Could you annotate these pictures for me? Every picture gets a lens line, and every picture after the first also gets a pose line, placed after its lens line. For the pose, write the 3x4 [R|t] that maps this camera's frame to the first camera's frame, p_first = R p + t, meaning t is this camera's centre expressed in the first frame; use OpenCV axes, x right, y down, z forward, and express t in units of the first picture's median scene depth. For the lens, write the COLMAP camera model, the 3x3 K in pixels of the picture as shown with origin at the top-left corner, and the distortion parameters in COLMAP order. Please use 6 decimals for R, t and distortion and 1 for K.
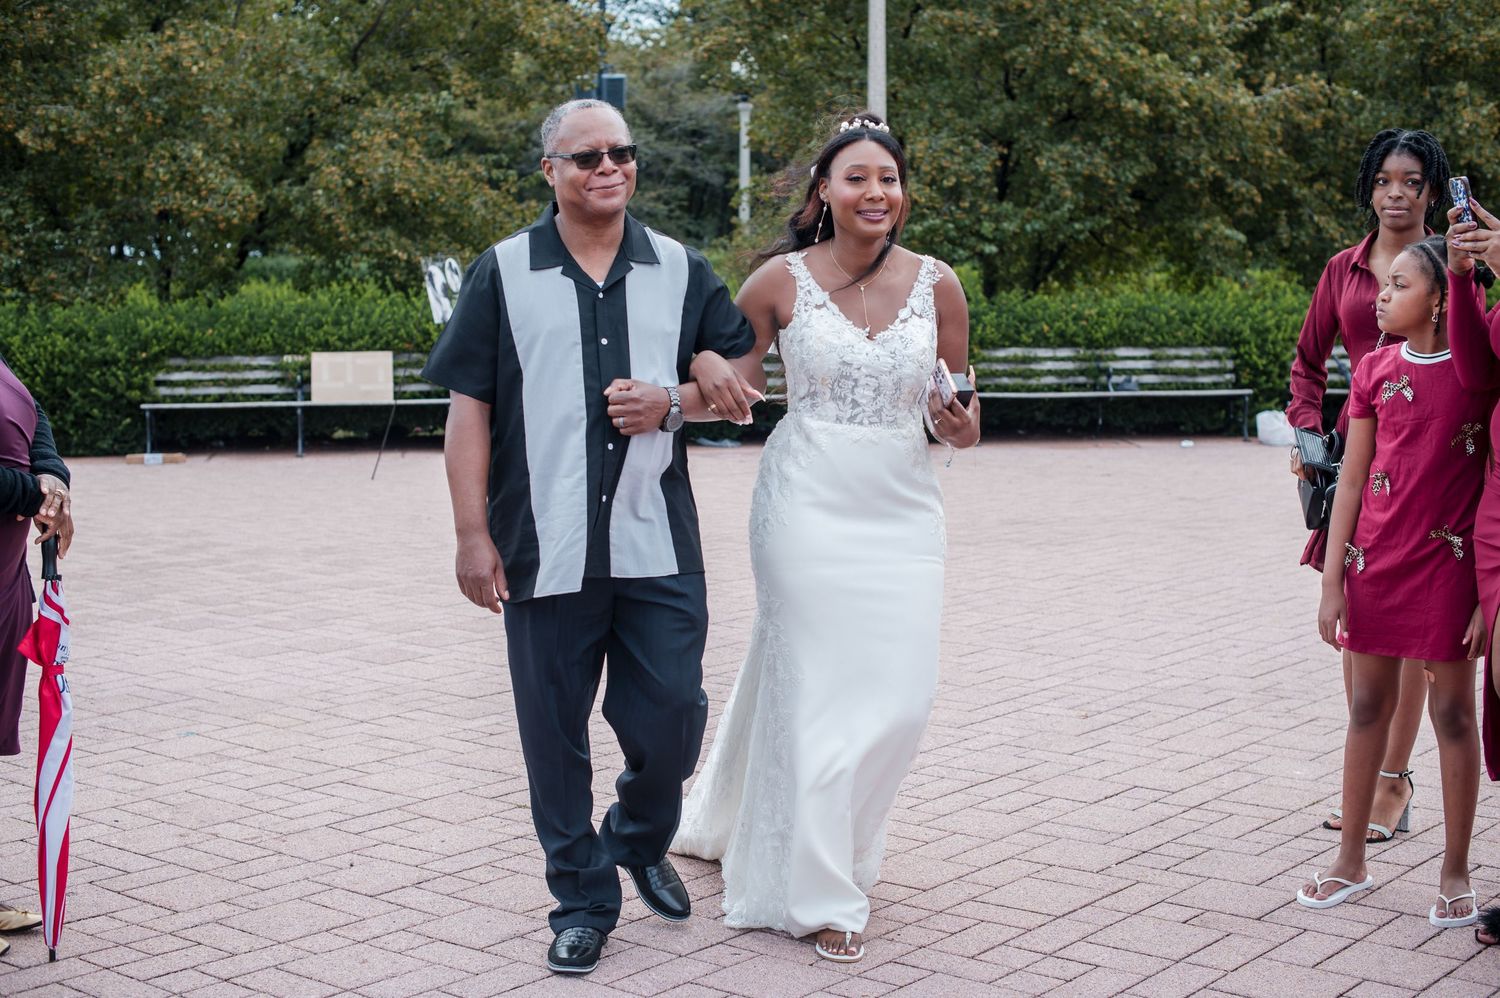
lens RADIAL K [[2197.9, 0, 749.8], [0, 2197.9, 495.0], [0, 0, 1]] dist [-0.133360, 0.050269]
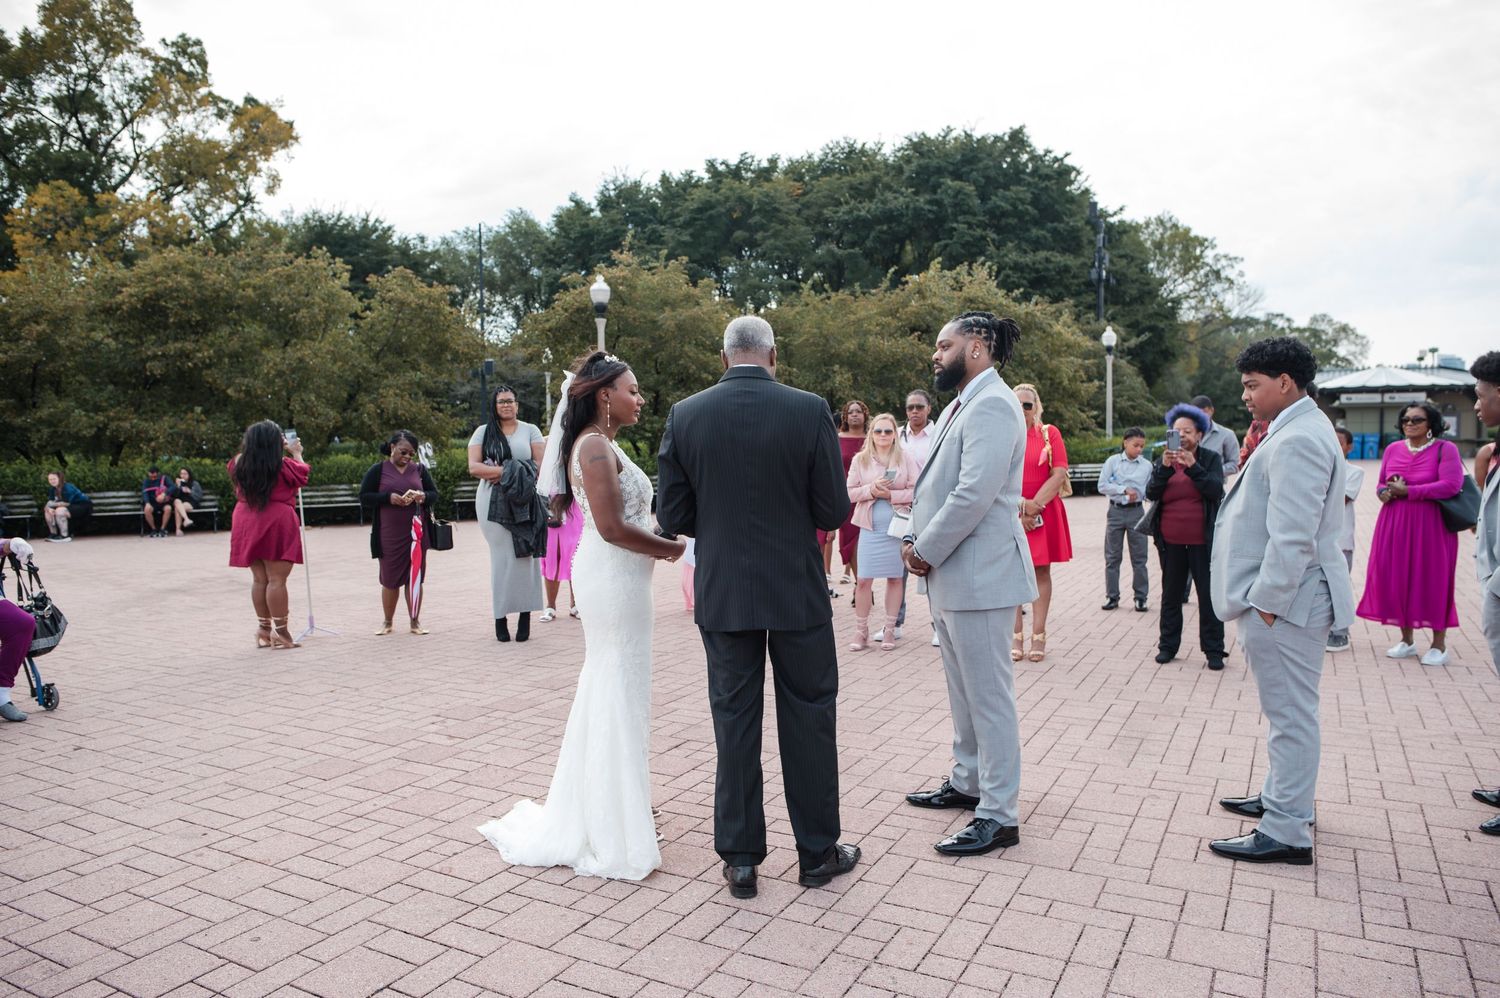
lens RADIAL K [[1039.9, 0, 748.3], [0, 1039.9, 505.6], [0, 0, 1]] dist [-0.048271, 0.027102]
pose [[0.982641, -0.026914, 0.183555, 0.001928], [0.034805, 0.998597, -0.039901, 0.017428], [-0.182224, 0.045597, 0.982199, -0.164293]]
